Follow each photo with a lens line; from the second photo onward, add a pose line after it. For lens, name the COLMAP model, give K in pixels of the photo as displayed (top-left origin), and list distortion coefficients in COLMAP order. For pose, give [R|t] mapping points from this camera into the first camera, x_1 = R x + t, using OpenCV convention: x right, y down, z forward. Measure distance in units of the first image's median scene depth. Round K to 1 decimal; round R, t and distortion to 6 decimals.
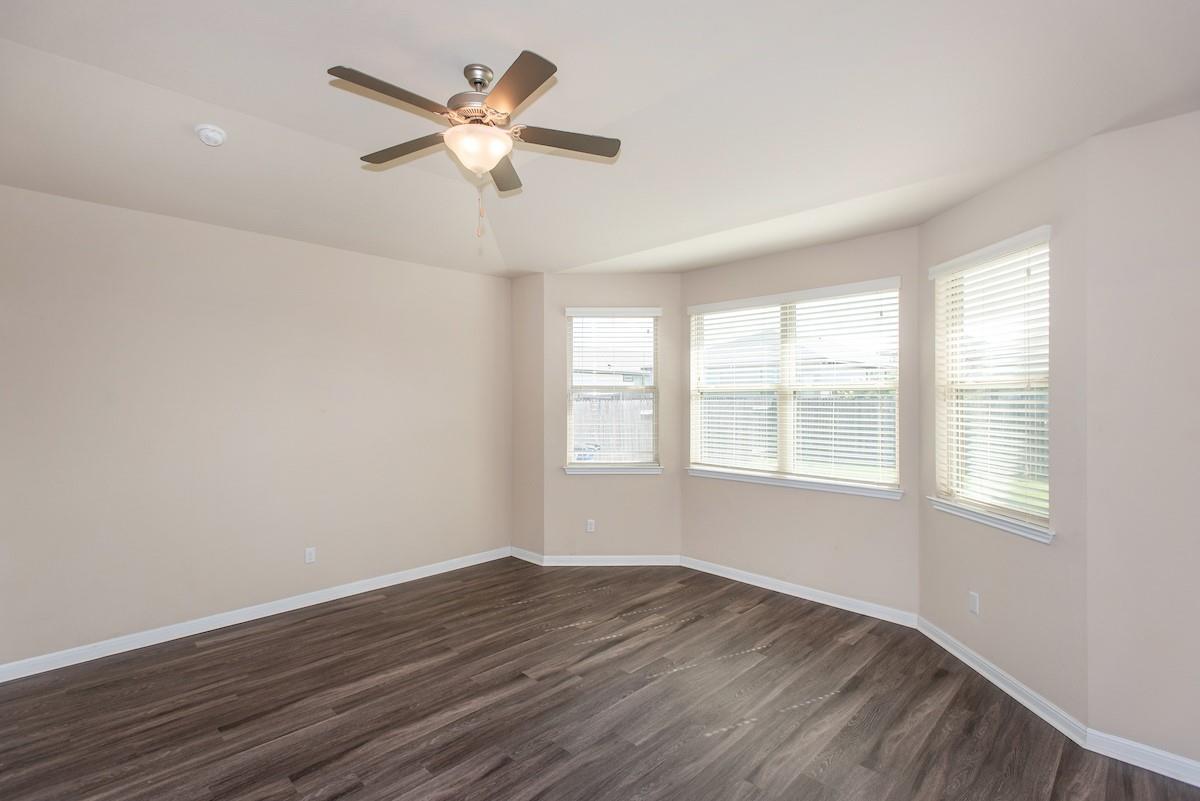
lens RADIAL K [[545.6, 0, 605.9], [0, 545.6, 401.2], [0, 0, 1]] dist [0.014123, -0.000238]
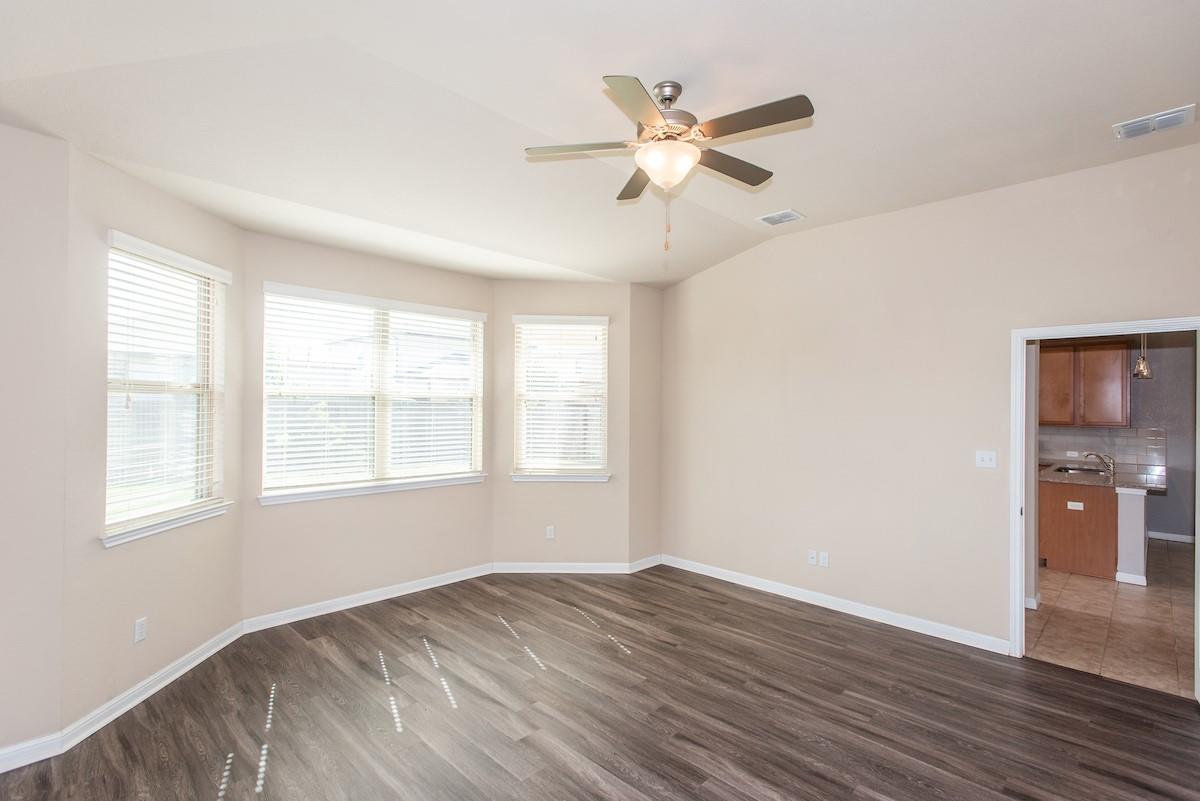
lens RADIAL K [[557.8, 0, 593.1], [0, 557.8, 400.2], [0, 0, 1]] dist [0.012221, -0.001682]
pose [[0.020342, 0.006630, 0.999771, -0.792360], [-0.004726, 0.999967, -0.006535, -0.008111], [-0.999782, -0.004592, 0.020372, 0.694603]]
